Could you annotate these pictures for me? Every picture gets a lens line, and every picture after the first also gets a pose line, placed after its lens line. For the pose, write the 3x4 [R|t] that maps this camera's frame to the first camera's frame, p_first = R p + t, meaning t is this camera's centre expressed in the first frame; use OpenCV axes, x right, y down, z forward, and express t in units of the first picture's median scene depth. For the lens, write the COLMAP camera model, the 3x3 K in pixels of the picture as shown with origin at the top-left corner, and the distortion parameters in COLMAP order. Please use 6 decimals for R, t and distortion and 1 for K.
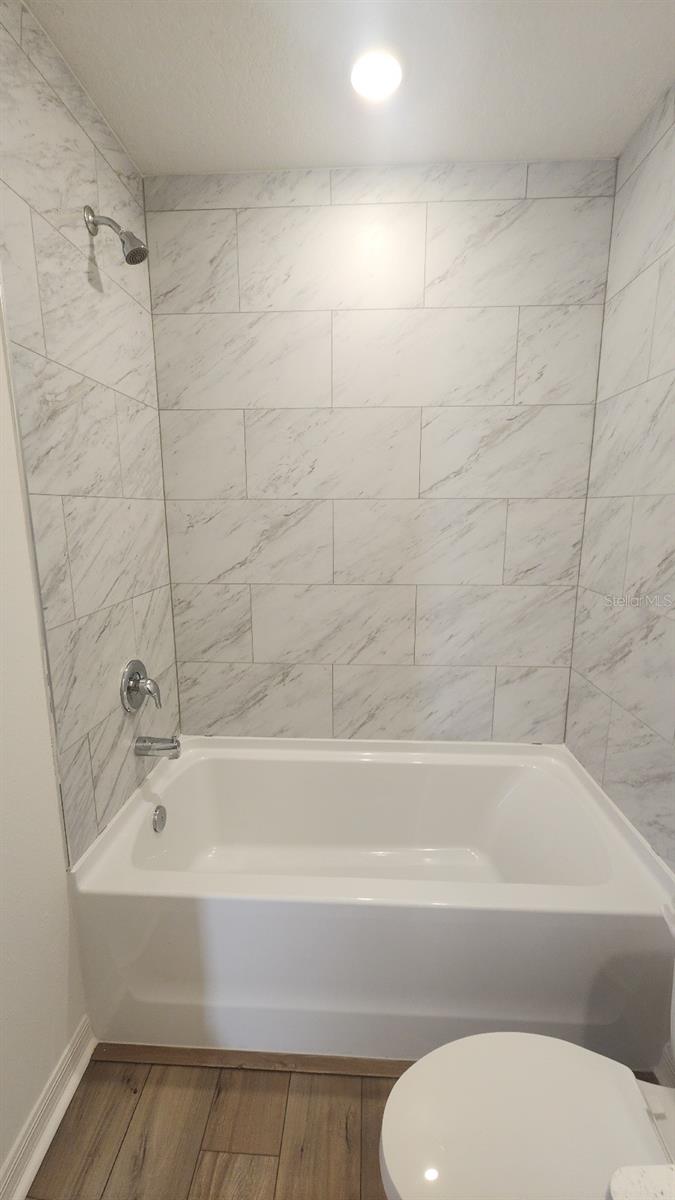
lens RADIAL K [[489.8, 0, 340.3], [0, 489.8, 602.9], [0, 0, 1]] dist [0.009664, -0.009943]
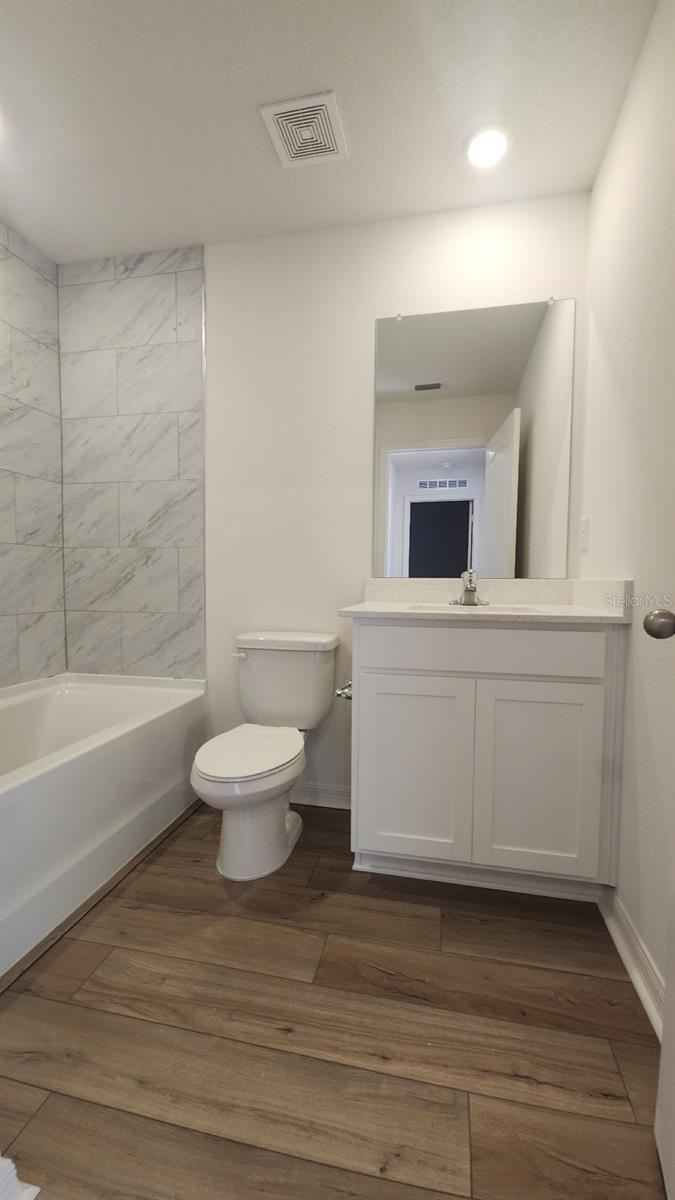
lens RADIAL K [[489.8, 0, 340.3], [0, 489.8, 602.9], [0, 0, 1]] dist [0.009664, -0.009943]
pose [[0.150805, -0.045613, 0.987511, -0.782642], [0.178349, 0.983799, 0.018206, 0.237582], [-0.972342, 0.173376, 0.156497, 0.074257]]
